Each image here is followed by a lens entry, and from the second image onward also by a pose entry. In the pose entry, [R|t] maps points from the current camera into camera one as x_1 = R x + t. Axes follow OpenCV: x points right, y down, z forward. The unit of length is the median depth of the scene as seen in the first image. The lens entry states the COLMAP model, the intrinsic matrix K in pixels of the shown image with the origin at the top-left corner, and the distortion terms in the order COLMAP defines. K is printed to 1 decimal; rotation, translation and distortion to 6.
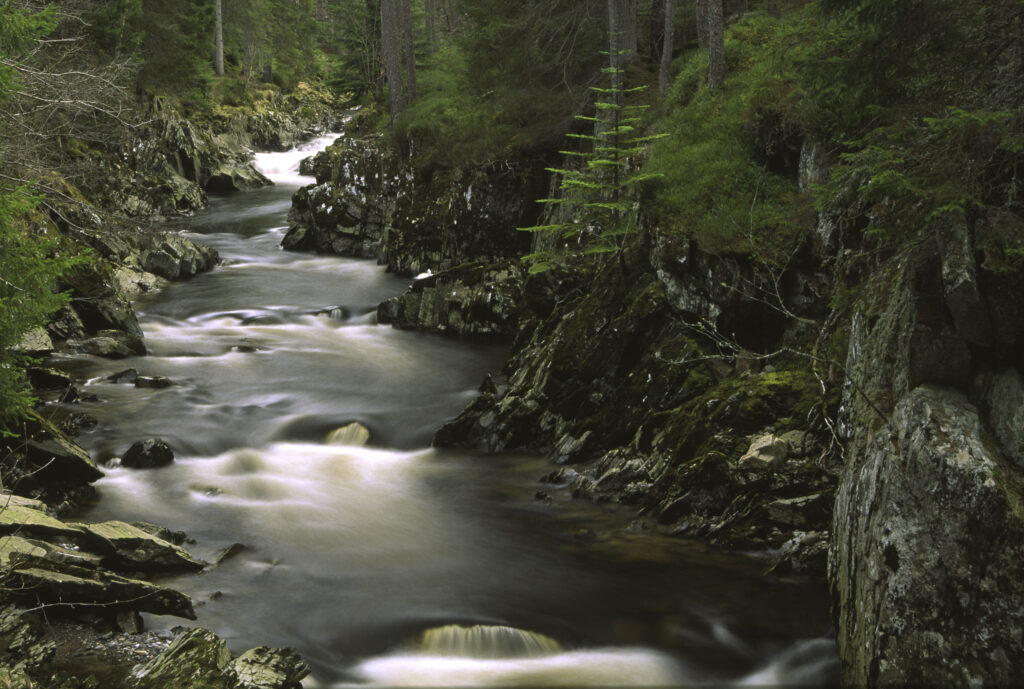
lens RADIAL K [[2165.8, 0, 515.0], [0, 2165.8, 342.1], [0, 0, 1]] dist [0.199140, 0.000000]
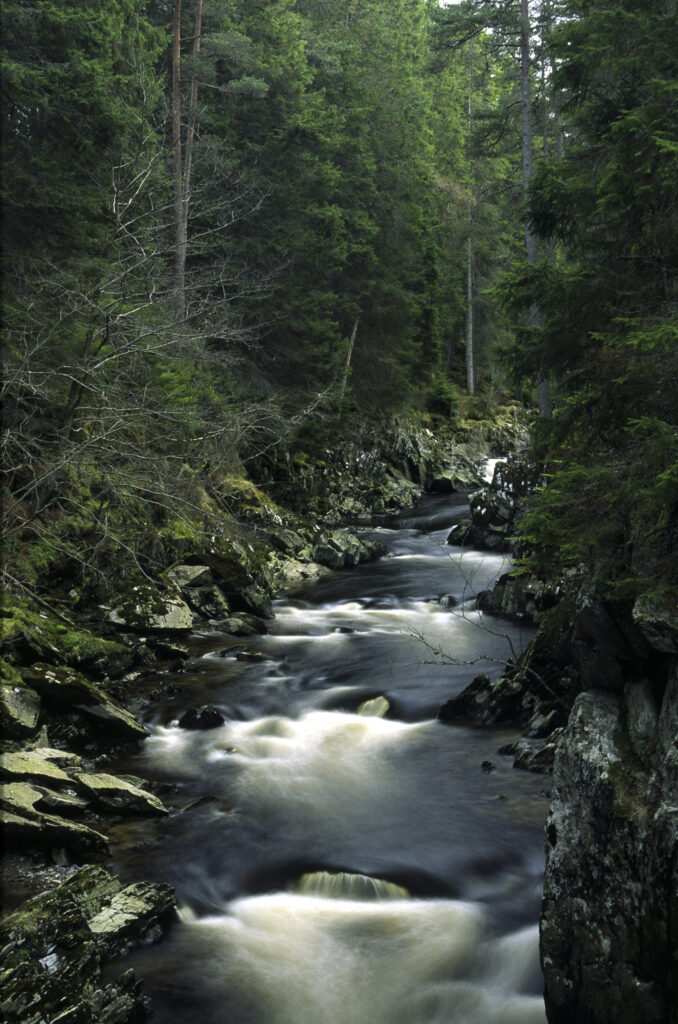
lens RADIAL K [[1827.4, 0, 336.9], [0, 1827.4, 511.3], [0, 0, 1]] dist [0.054605, 0.000000]
pose [[0.978193, 0.006926, -0.207581, 0.117207], [-0.018836, 0.998284, -0.055451, -0.009125], [0.206840, 0.058152, 0.976645, -0.008342]]
